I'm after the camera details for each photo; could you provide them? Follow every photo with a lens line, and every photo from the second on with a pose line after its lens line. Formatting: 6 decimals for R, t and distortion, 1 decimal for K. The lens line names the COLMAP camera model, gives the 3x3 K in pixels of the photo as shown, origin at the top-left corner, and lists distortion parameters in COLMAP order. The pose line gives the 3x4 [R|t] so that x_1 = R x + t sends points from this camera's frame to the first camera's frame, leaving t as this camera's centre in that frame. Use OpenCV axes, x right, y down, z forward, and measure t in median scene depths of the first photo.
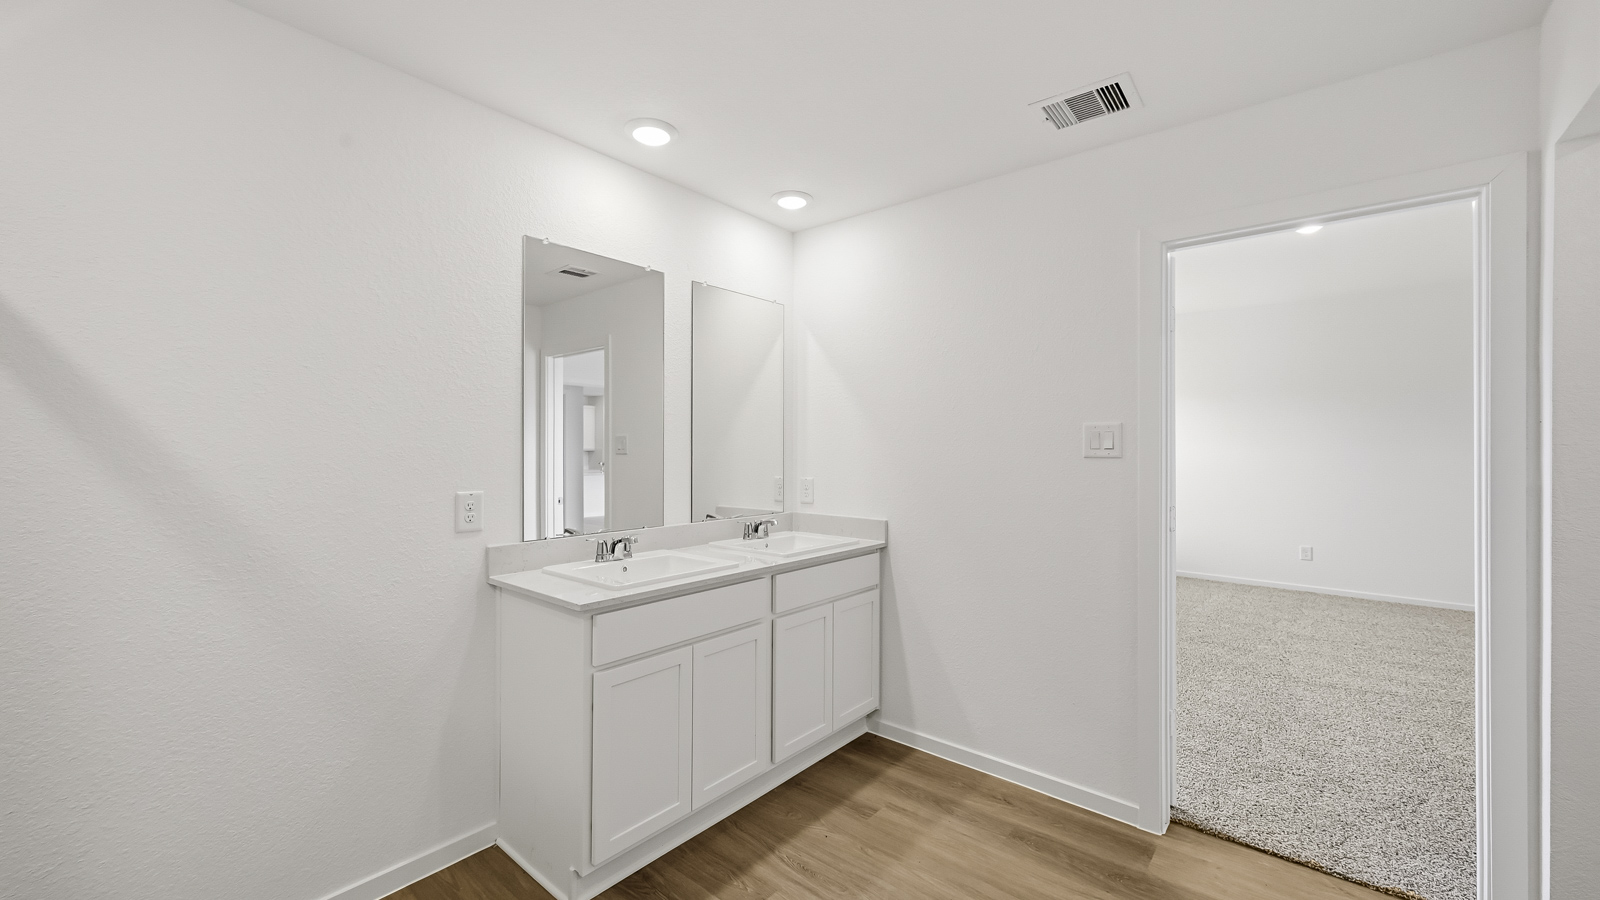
lens RADIAL K [[635.7, 0, 793.4], [0, 635.7, 444.4], [0, 0, 1]] dist [-0.000809, 0.000117]
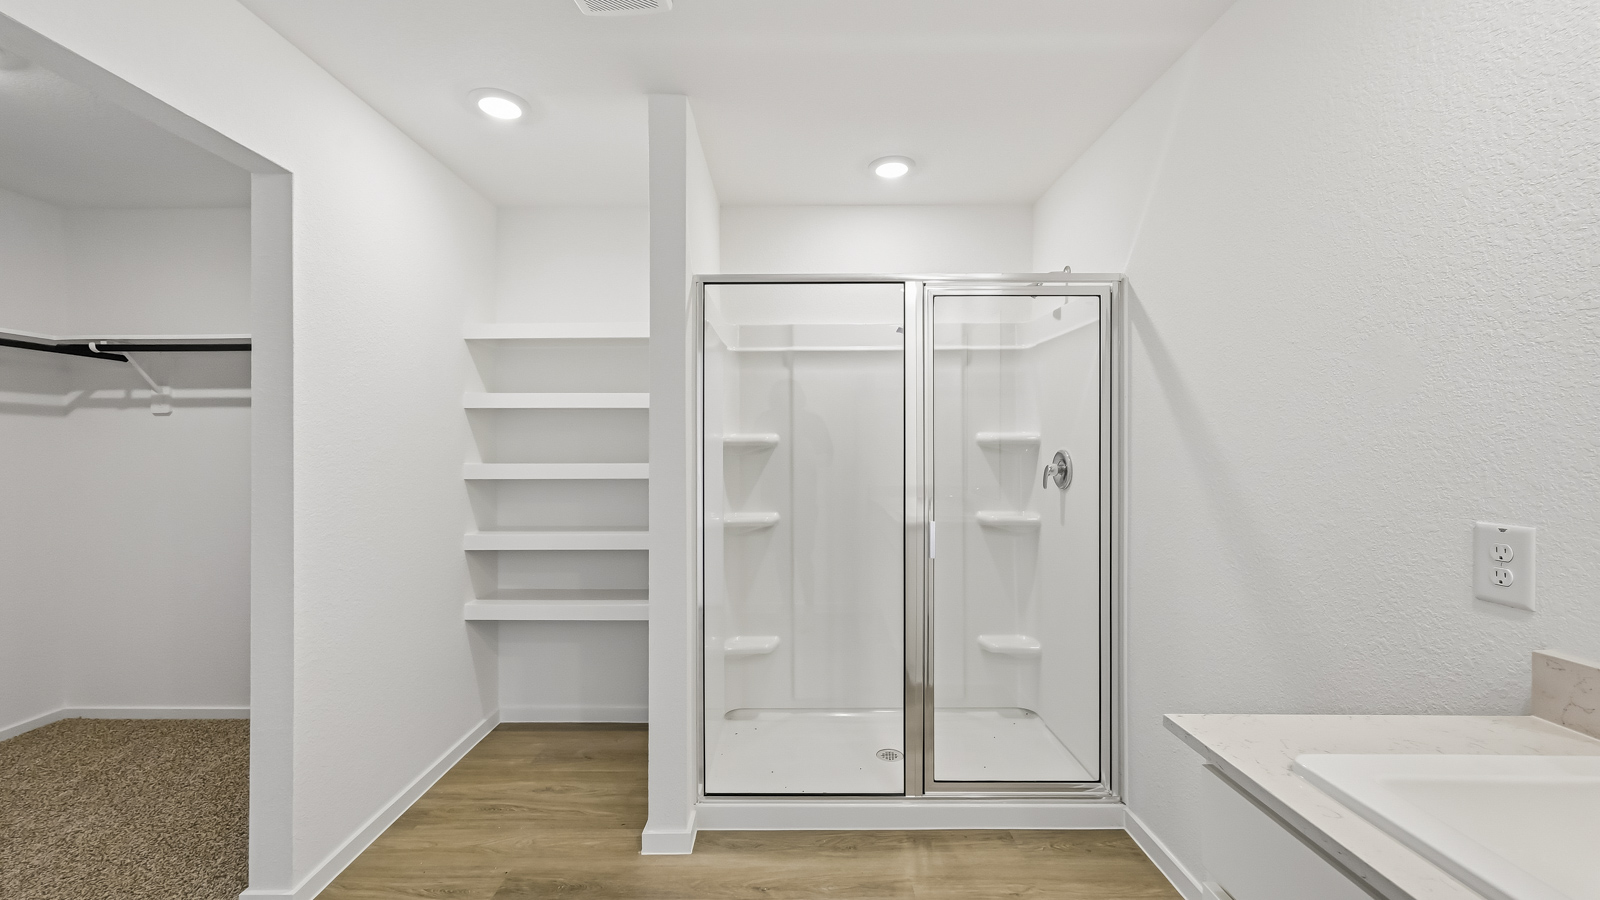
lens RADIAL K [[635.7, 0, 793.4], [0, 635.7, 444.4], [0, 0, 1]] dist [-0.000809, 0.000117]
pose [[-0.764243, -0.004907, -0.644909, 0.222827], [0.005384, 0.999888, -0.013987, 0.016010], [0.644905, -0.014162, -0.764131, 0.987531]]
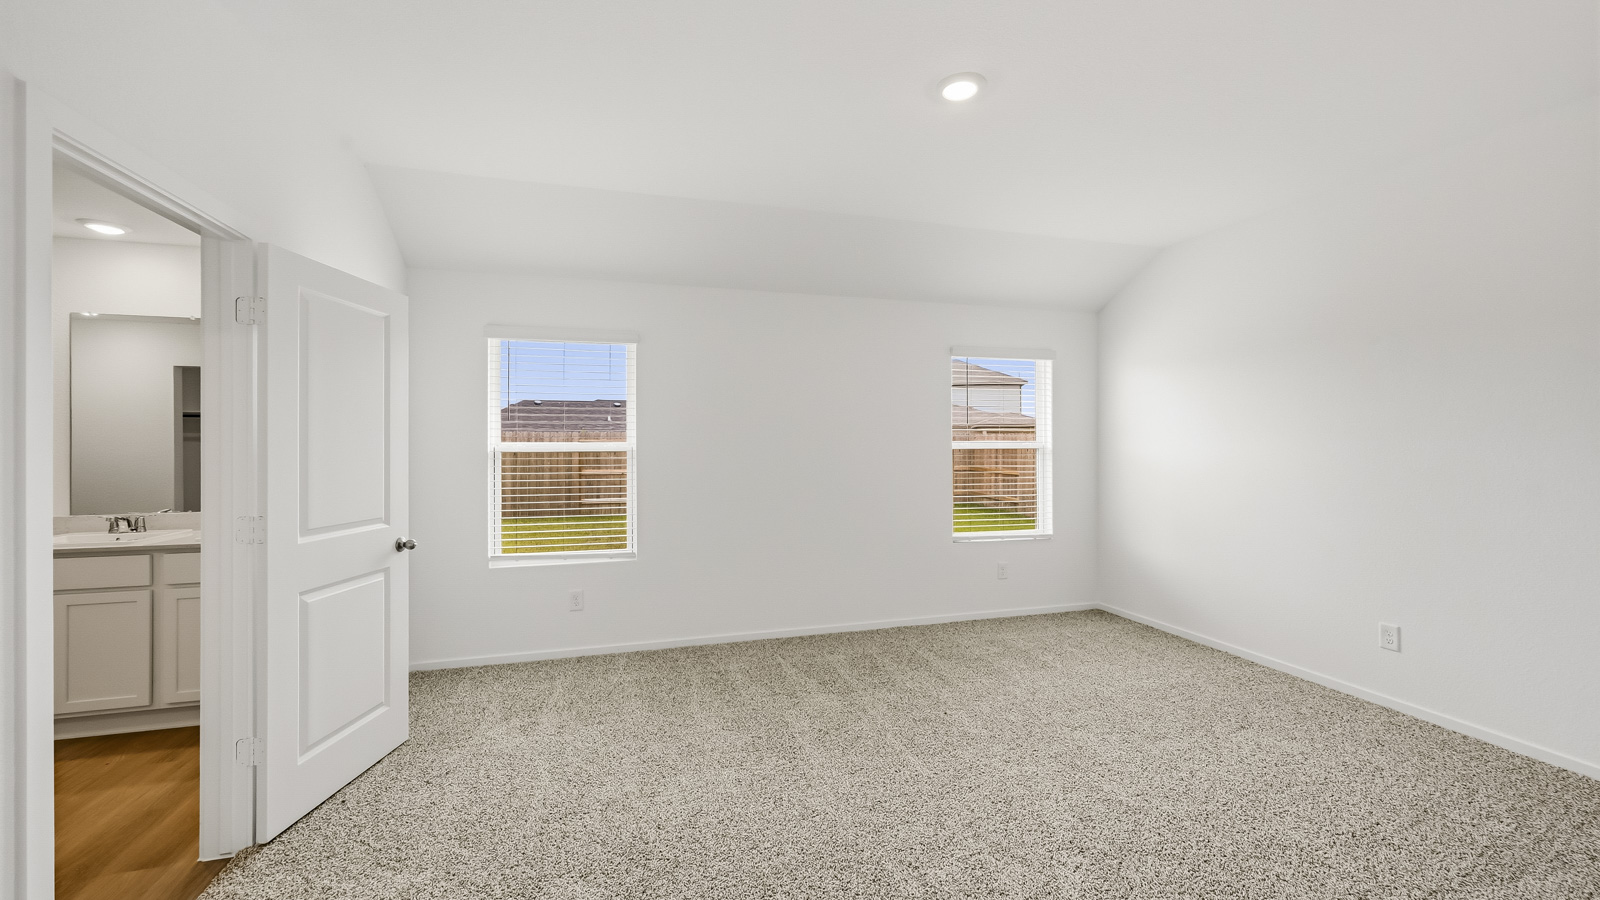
lens RADIAL K [[635.7, 0, 793.4], [0, 635.7, 444.4], [0, 0, 1]] dist [-0.000809, 0.000117]
pose [[0.828573, -0.000708, -0.559881, 1.893160], [0.010355, 0.999848, 0.014059, -0.018419], [0.559785, -0.017446, 0.828454, 0.733917]]
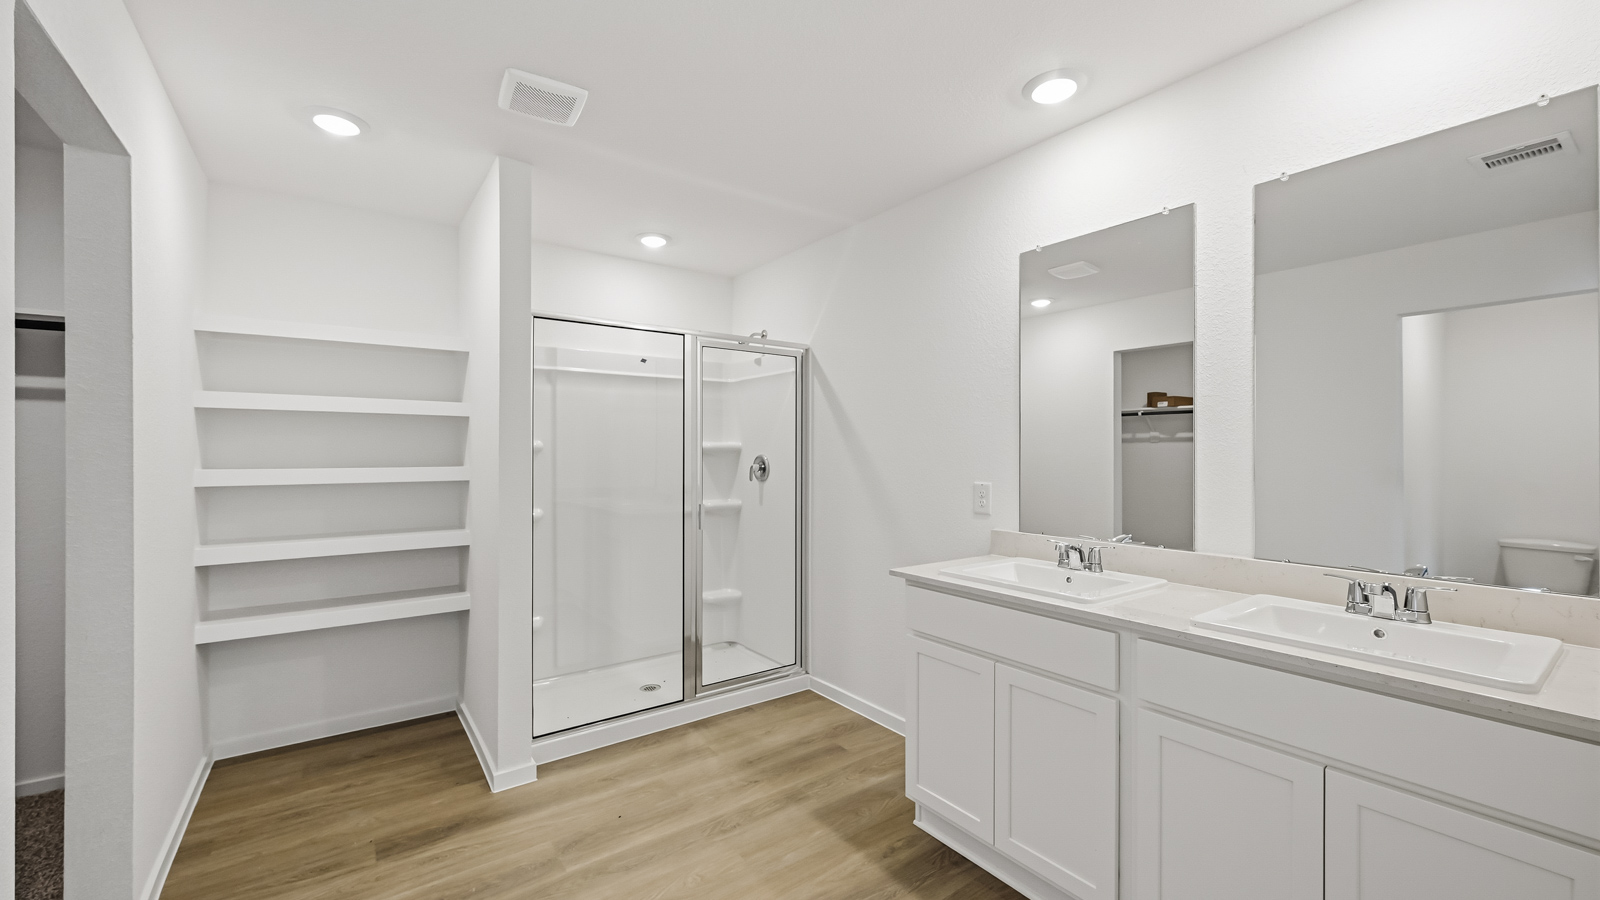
lens RADIAL K [[629.2, 0, 806.6], [0, 629.2, 450.0], [0, 0, 1]] dist [0.000426, -0.000228]
pose [[-0.223714, -0.009901, -0.974604, 0.745112], [0.009415, 0.999880, -0.012319, 0.022362], [0.974609, -0.011931, -0.223594, 0.909249]]
